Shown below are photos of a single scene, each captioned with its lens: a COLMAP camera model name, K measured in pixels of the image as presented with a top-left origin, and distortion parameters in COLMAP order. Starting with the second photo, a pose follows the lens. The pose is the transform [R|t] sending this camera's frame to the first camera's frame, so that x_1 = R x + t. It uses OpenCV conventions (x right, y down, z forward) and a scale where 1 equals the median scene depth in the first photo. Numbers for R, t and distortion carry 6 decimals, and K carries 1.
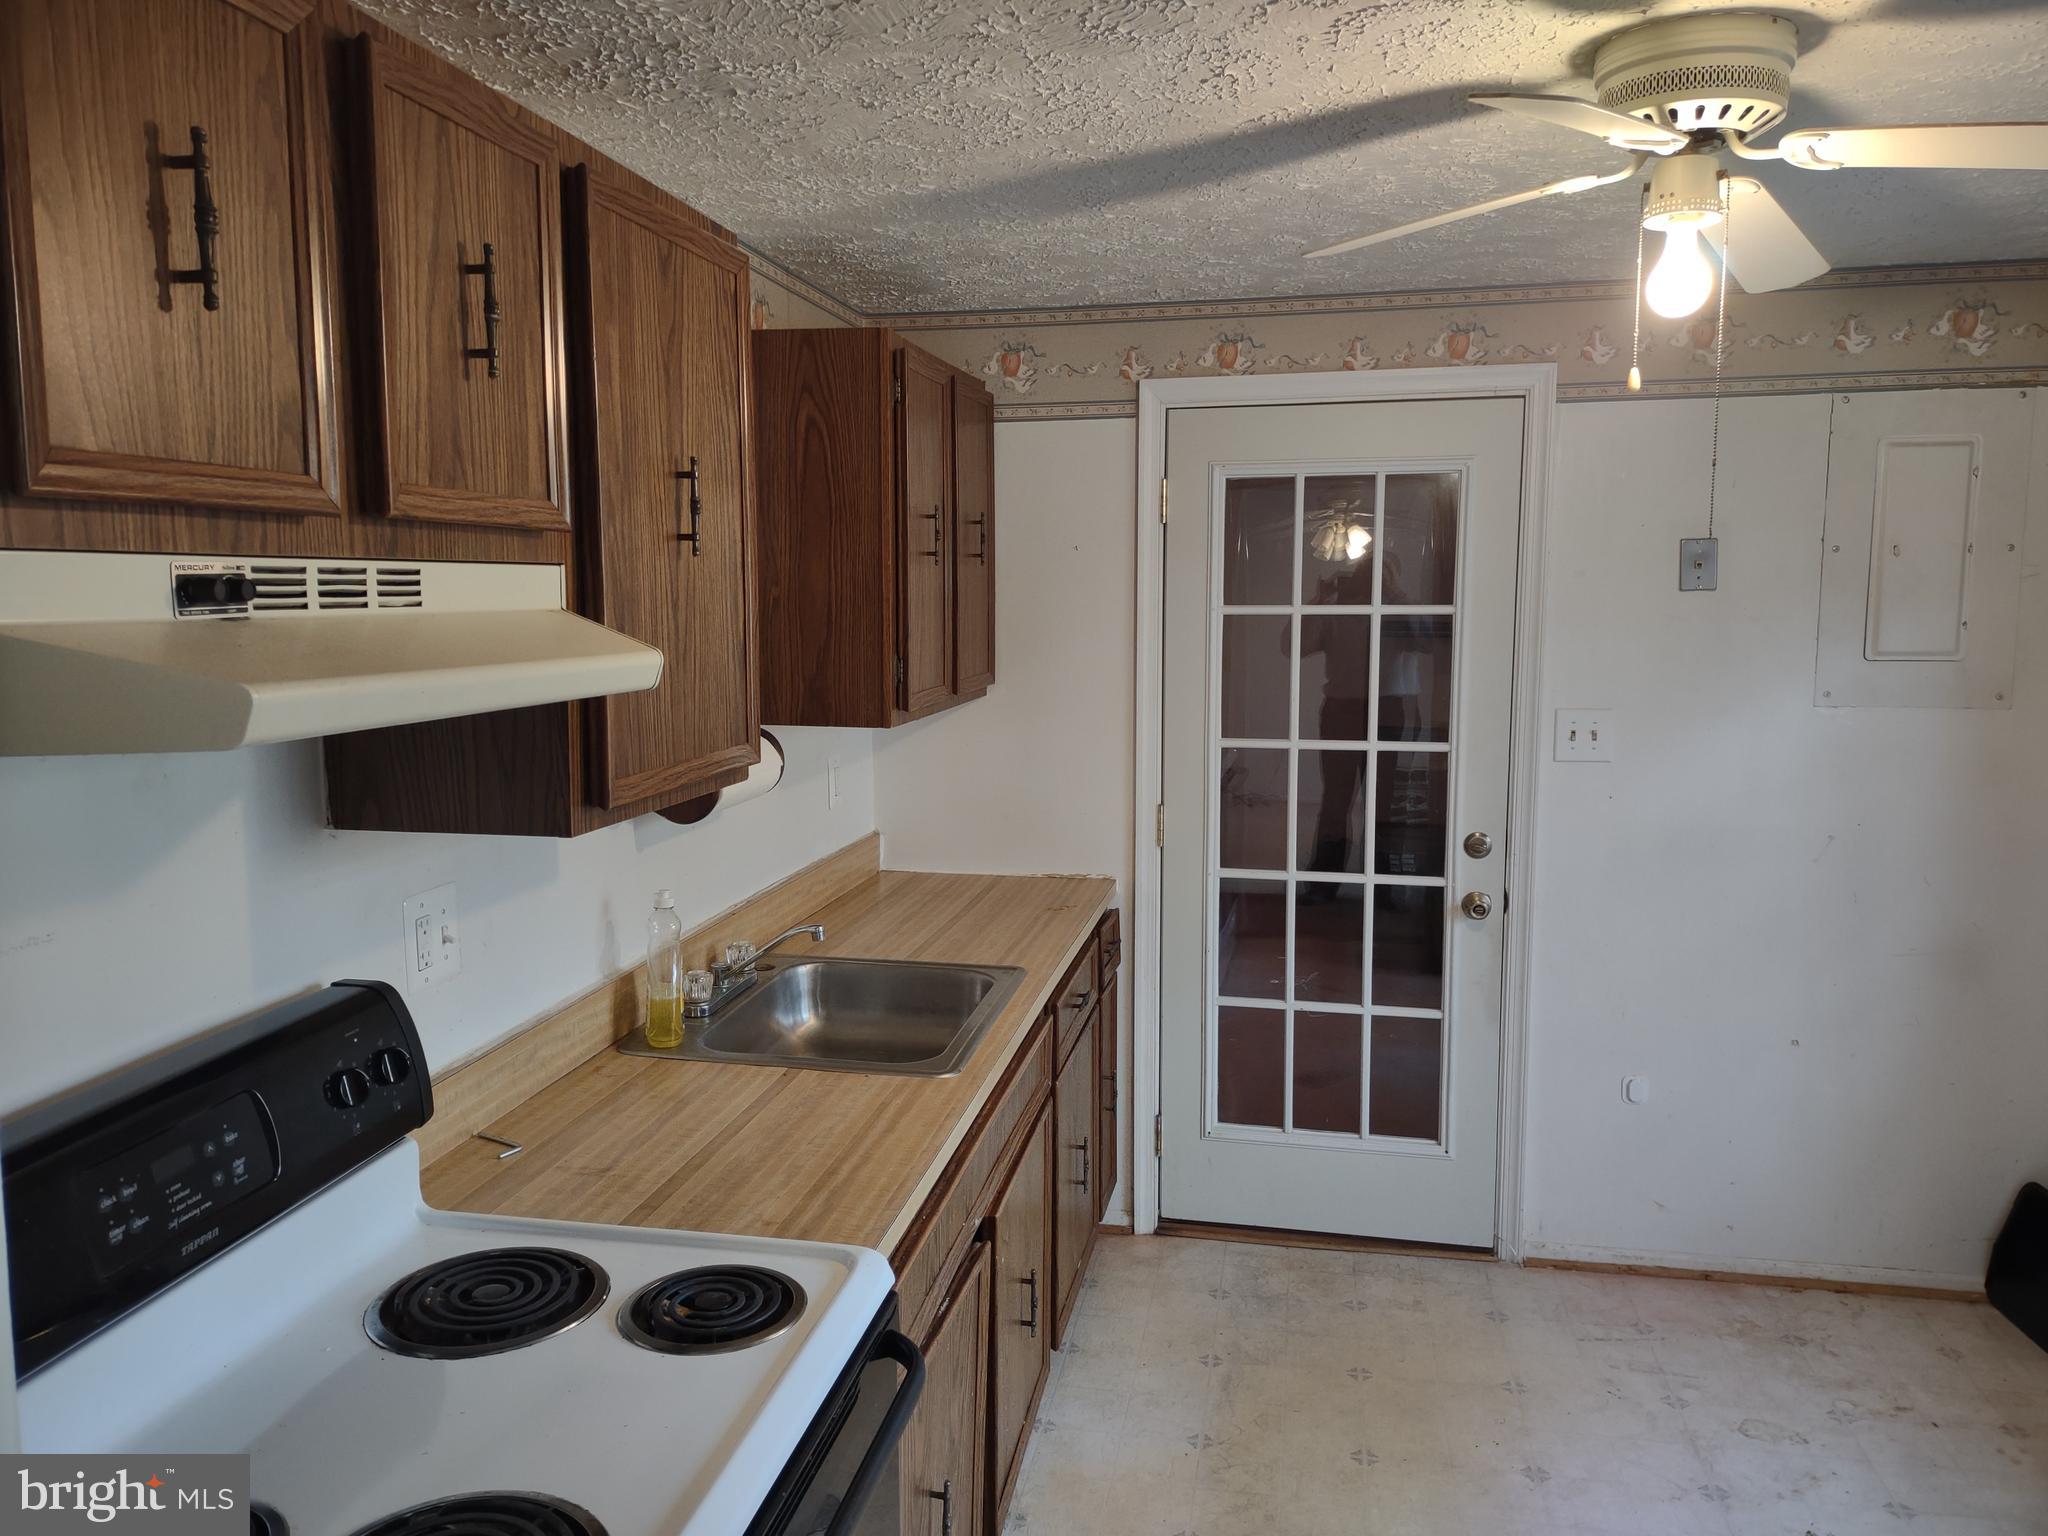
lens RADIAL K [[1525.3, 0, 1024.0], [0, 1525.3, 768.0], [0, 0, 1]] dist [0.084075, -0.109538]
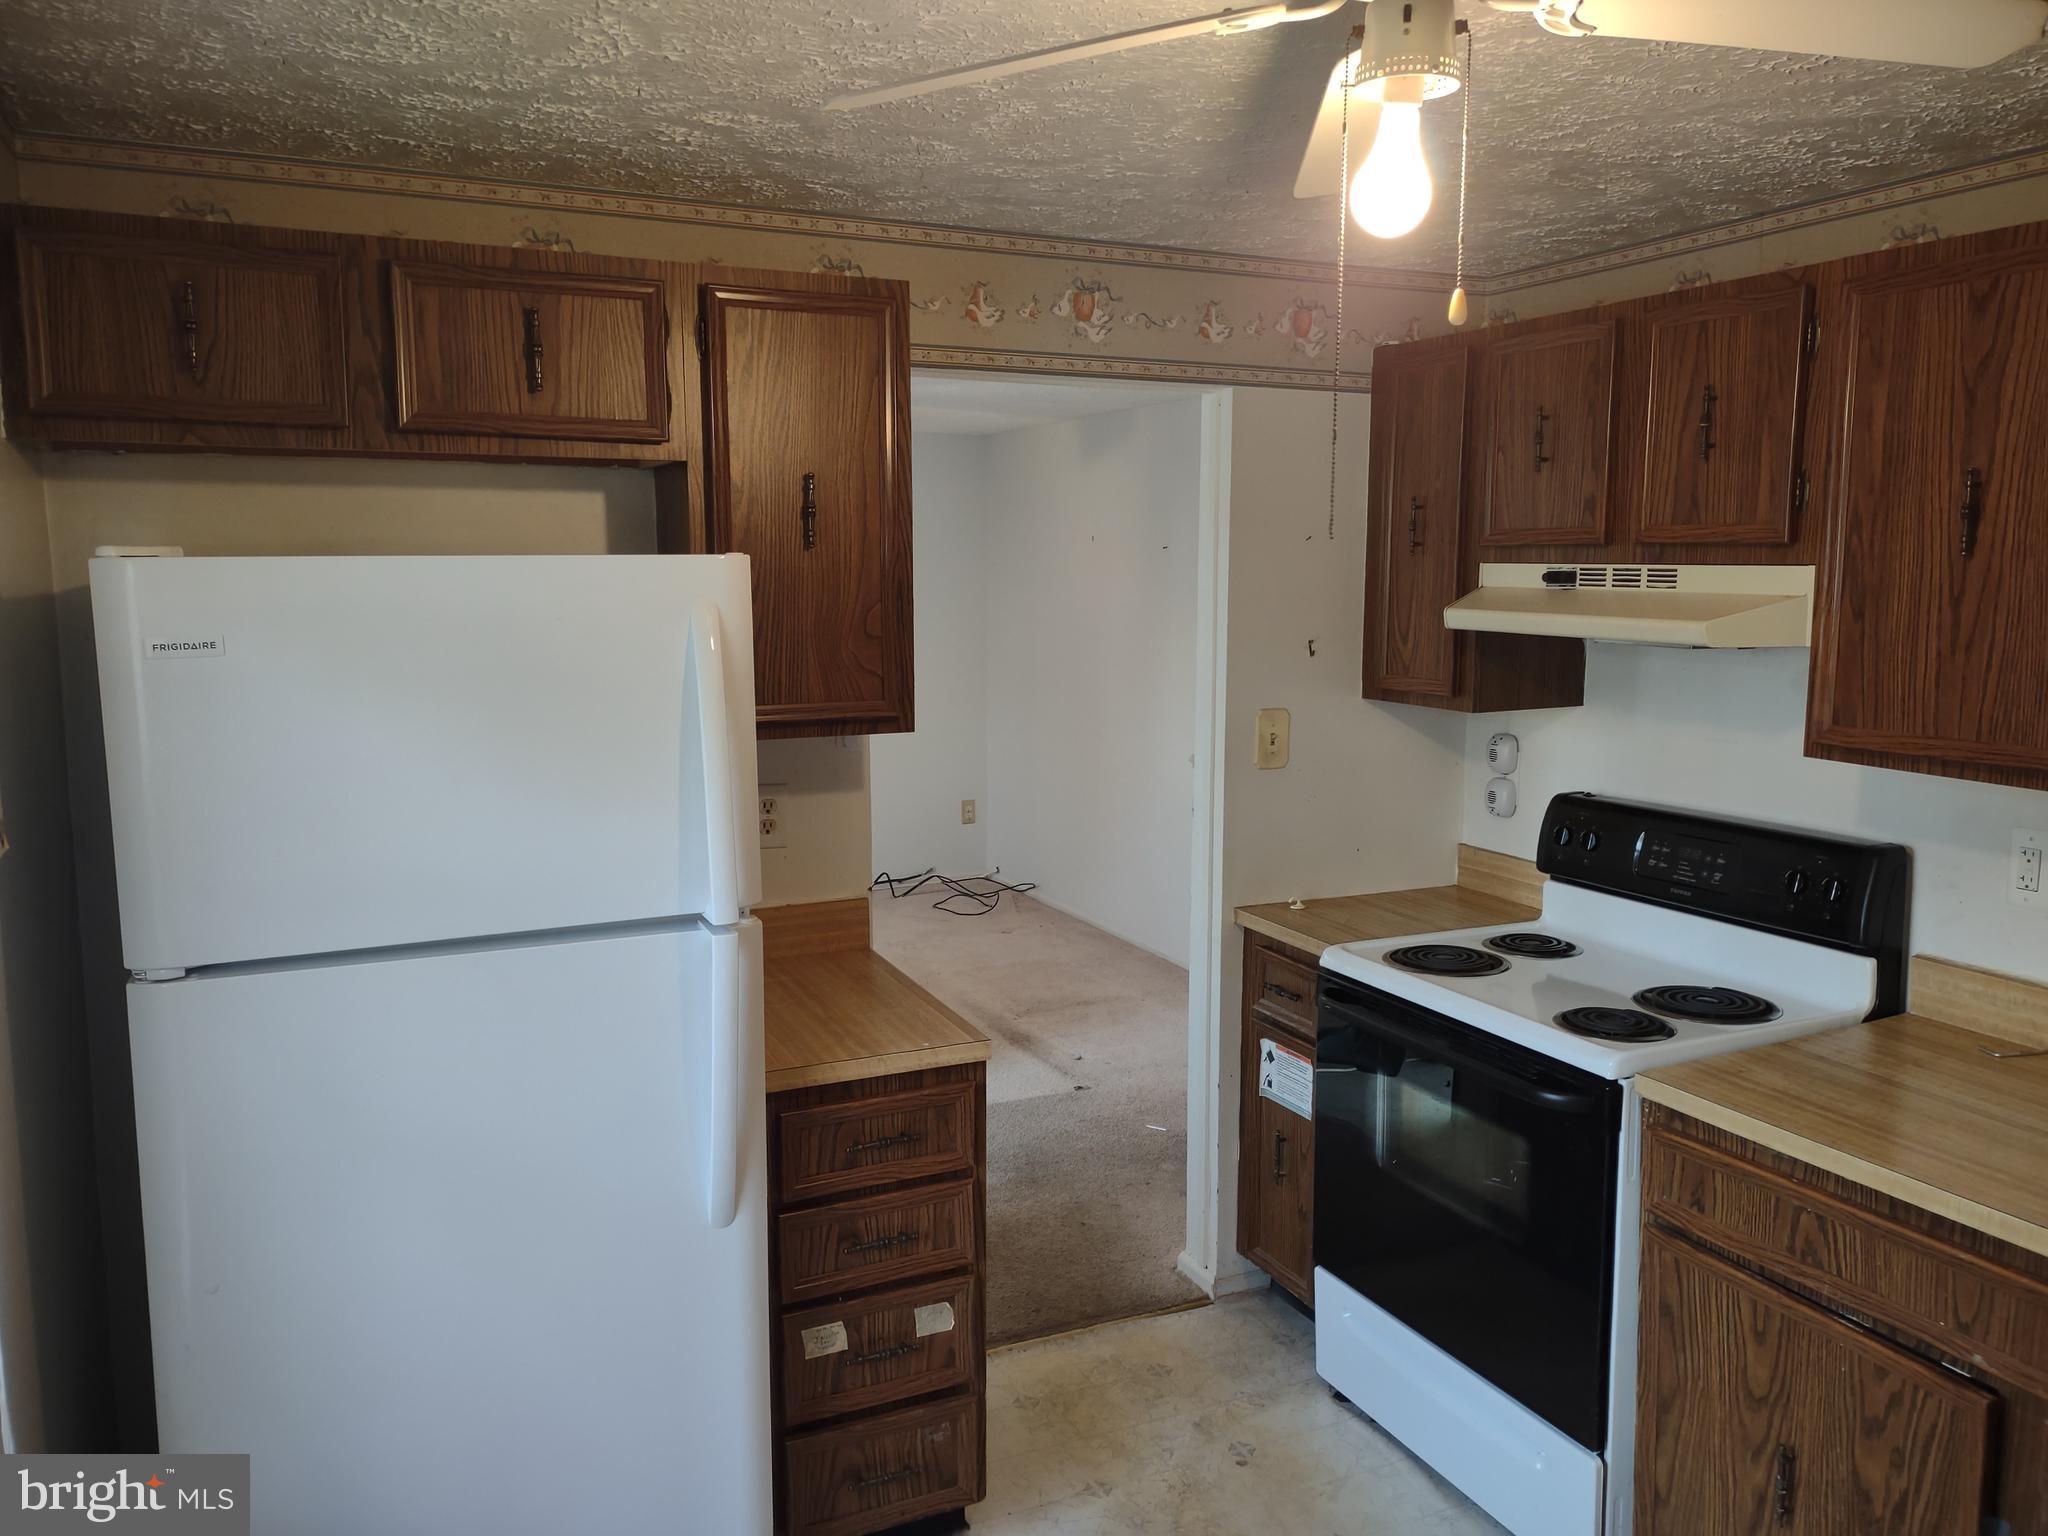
lens RADIAL K [[1525.3, 0, 1024.0], [0, 1525.3, 768.0], [0, 0, 1]] dist [0.084075, -0.109538]
pose [[-0.812770, 0.084847, -0.576373, 1.375909], [-0.067264, 0.969055, 0.237505, -0.290611], [0.578688, 0.231806, -0.781912, 2.093392]]
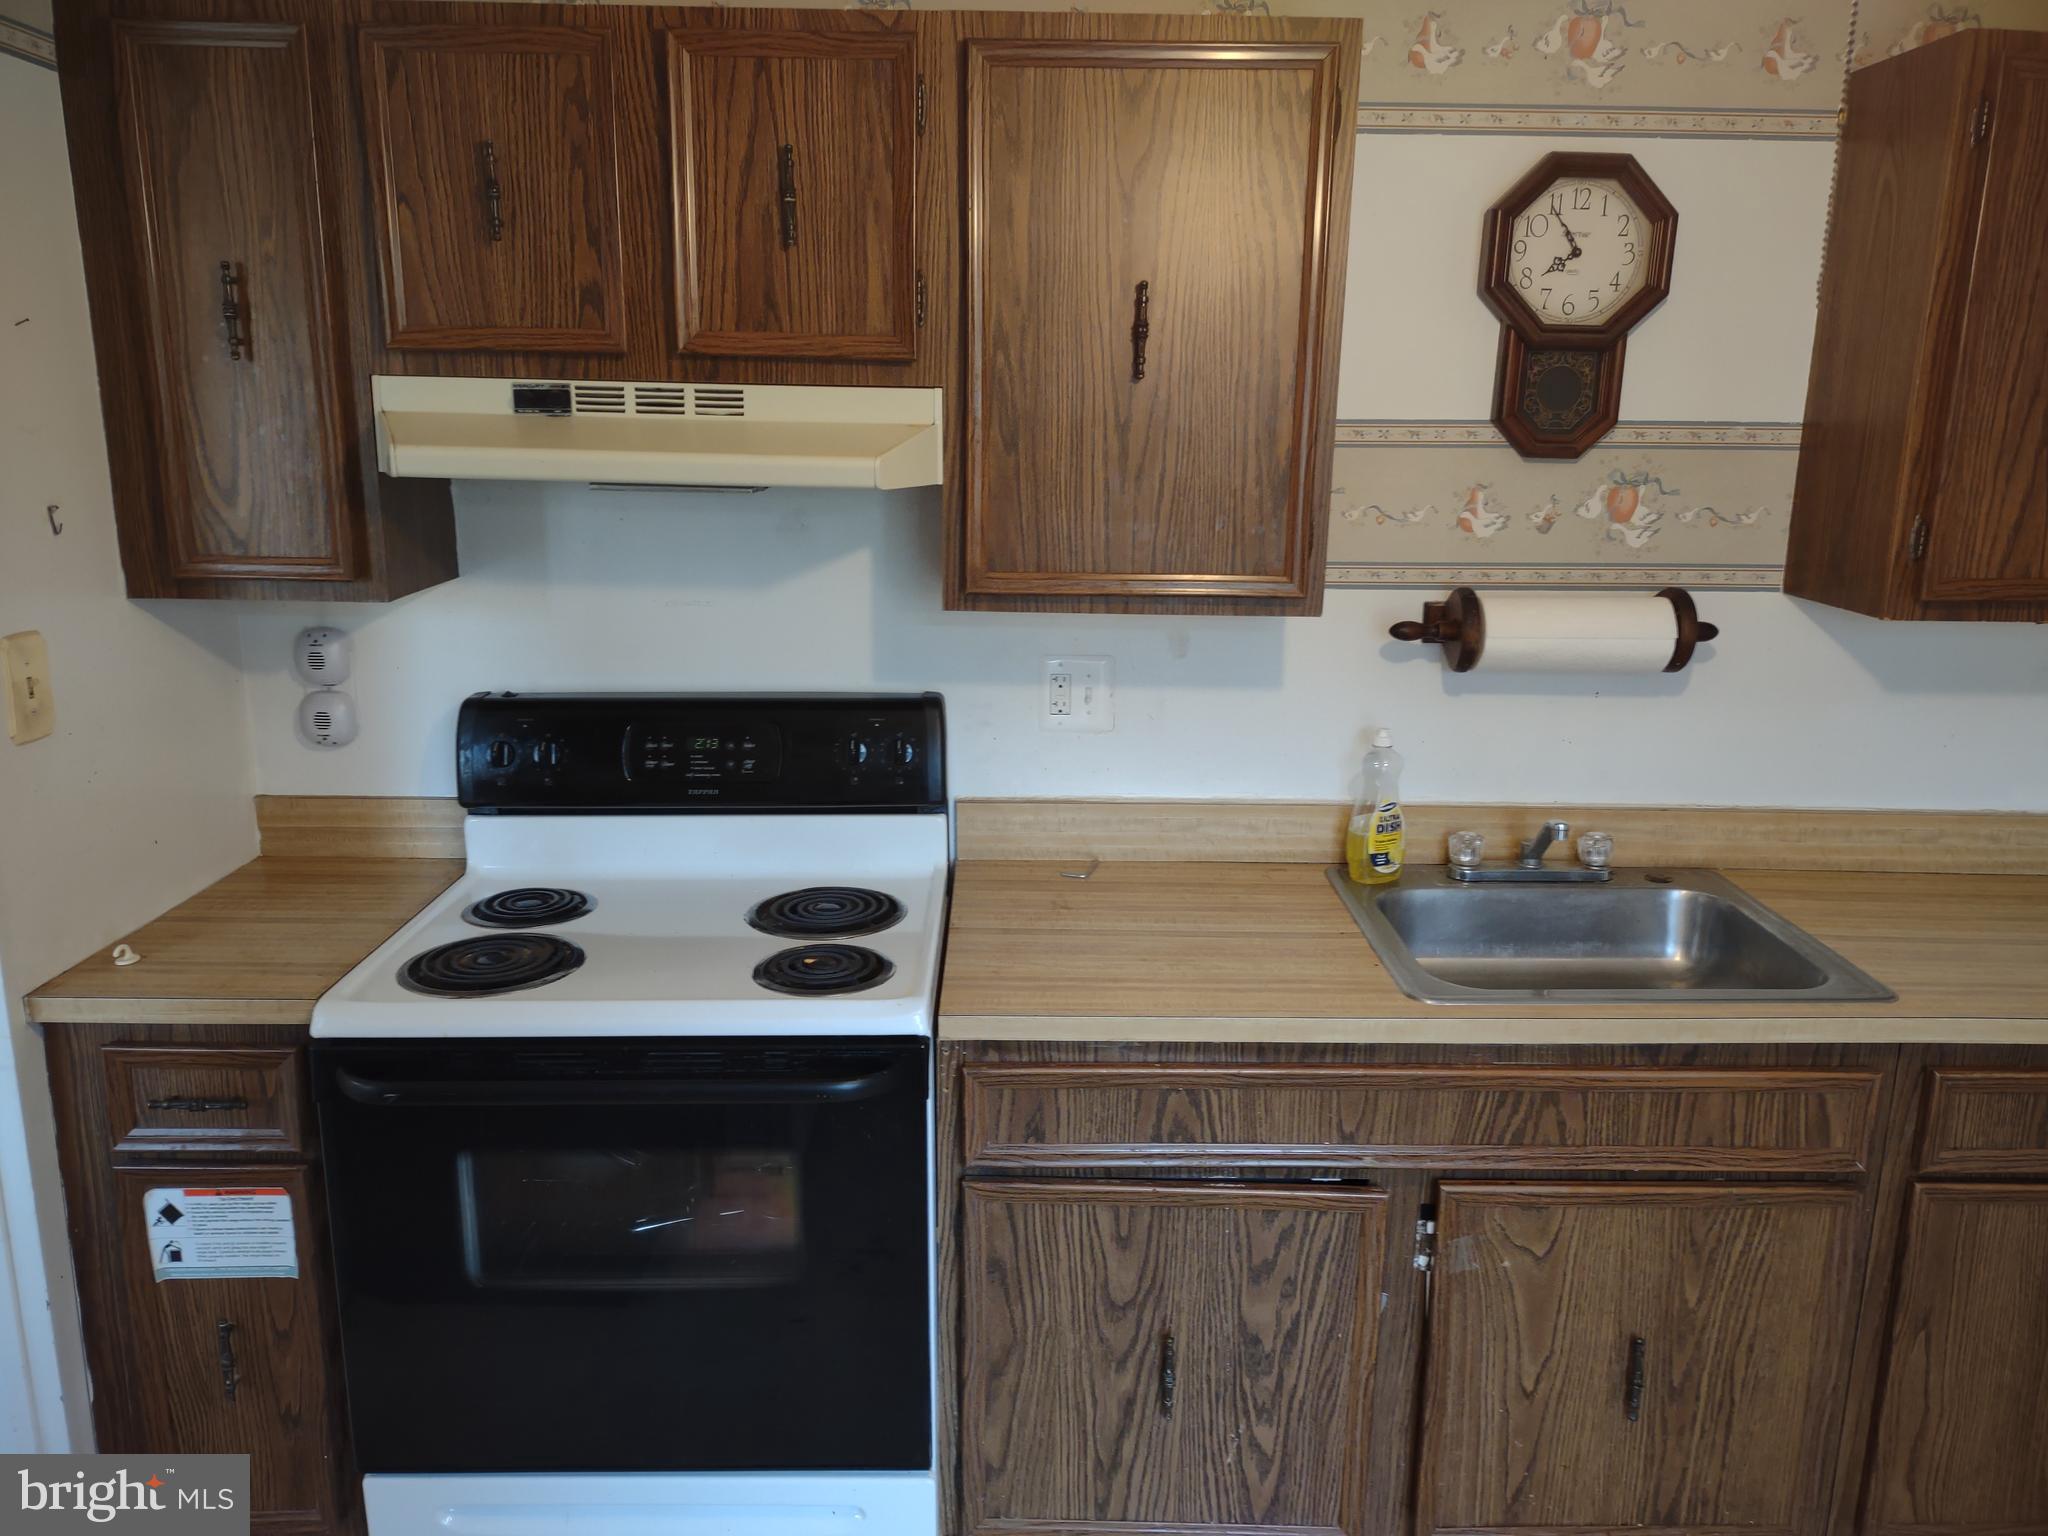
lens RADIAL K [[1525.3, 0, 1024.0], [0, 1525.3, 768.0], [0, 0, 1]] dist [0.084075, -0.109538]
pose [[0.191549, 0.234961, -0.952944, 1.156468], [-0.133054, 0.968176, 0.211972, -0.127613], [0.972423, 0.086190, 0.216715, 0.988005]]
